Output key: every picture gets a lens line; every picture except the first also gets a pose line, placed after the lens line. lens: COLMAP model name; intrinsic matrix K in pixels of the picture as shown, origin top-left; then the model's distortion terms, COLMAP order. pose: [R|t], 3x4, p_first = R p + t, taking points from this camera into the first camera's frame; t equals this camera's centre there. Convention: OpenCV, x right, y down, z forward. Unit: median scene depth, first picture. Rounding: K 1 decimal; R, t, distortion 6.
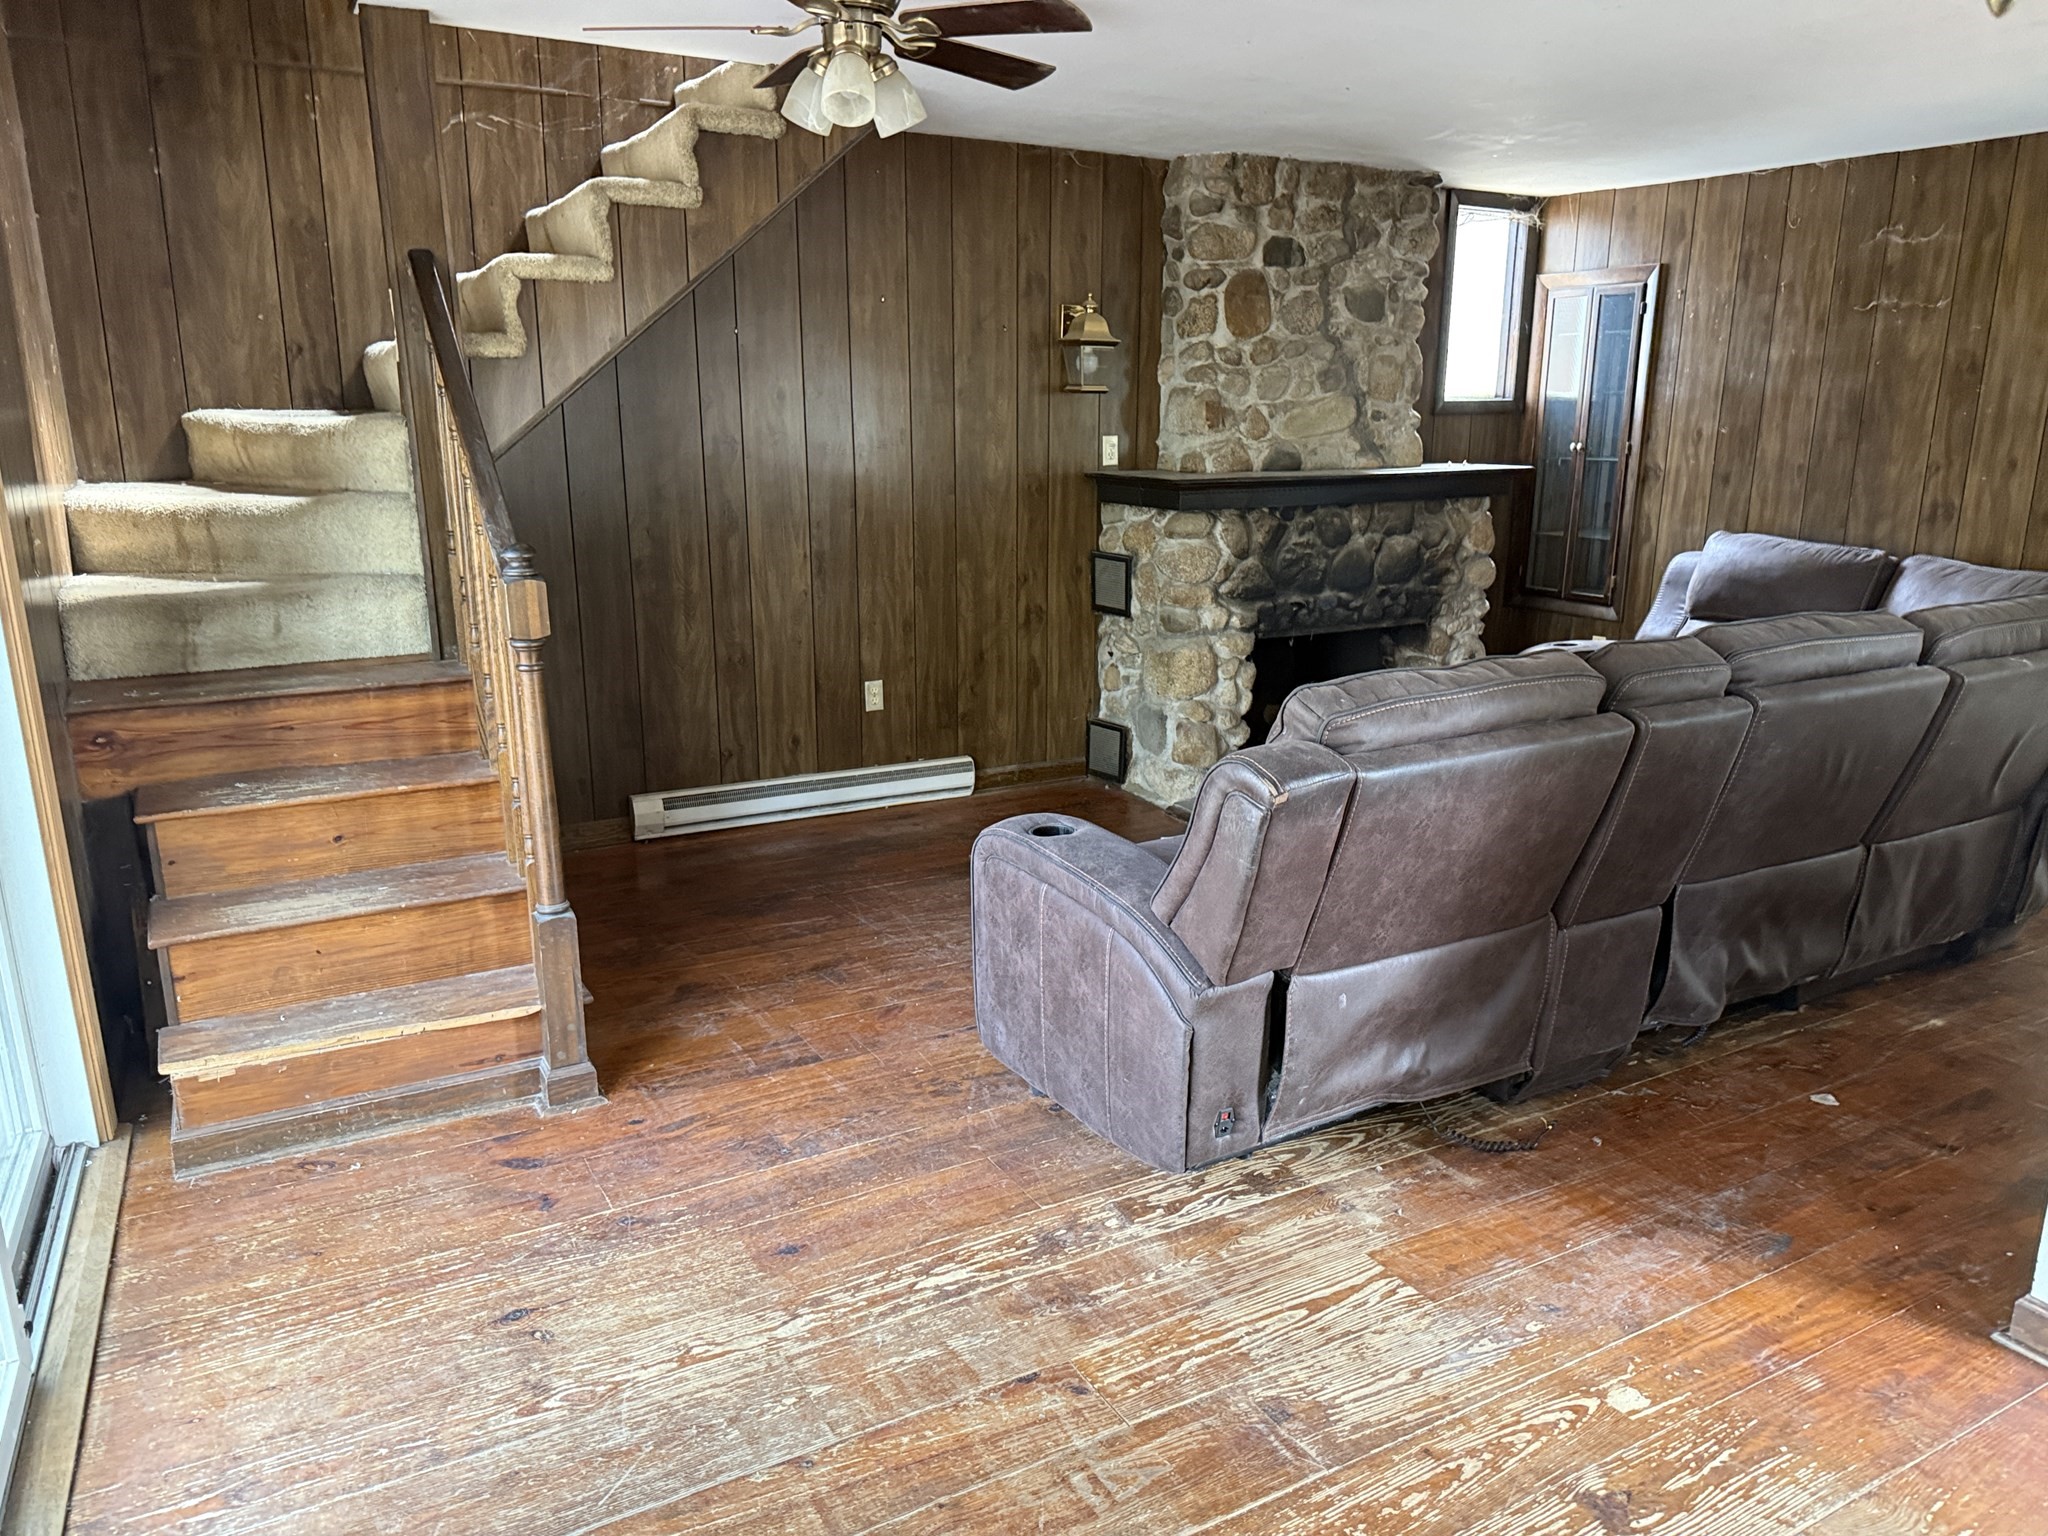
lens RADIAL K [[1418.1, 0, 1026.3], [0, 1418.1, 808.5], [0, 0, 1]] dist [0.144758, -0.318184]
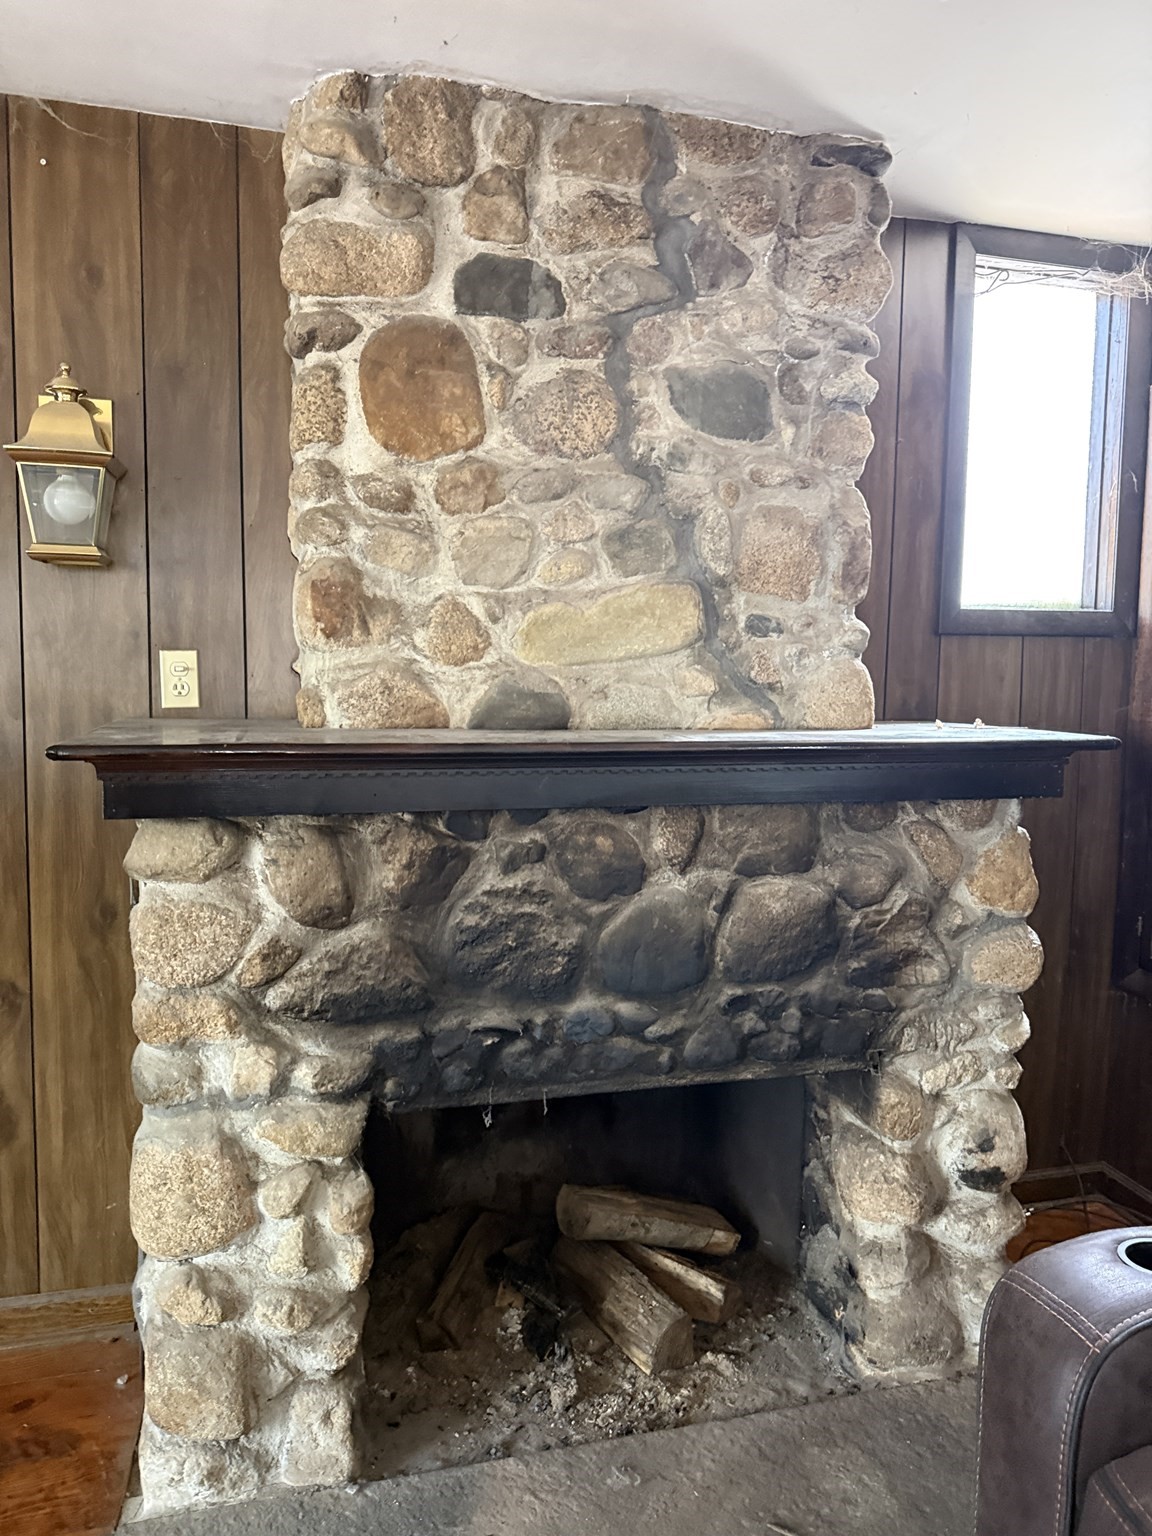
lens RADIAL K [[1076.3, 0, 576.0], [0, 1076.3, 768.0], [0, 0, 1]] dist [0.103888, -0.162180]
pose [[0.968889, 0.031762, -0.245448, 0.288299], [-0.076178, 0.981856, -0.173651, -0.164583], [0.235479, 0.186947, 0.953730, 0.674721]]
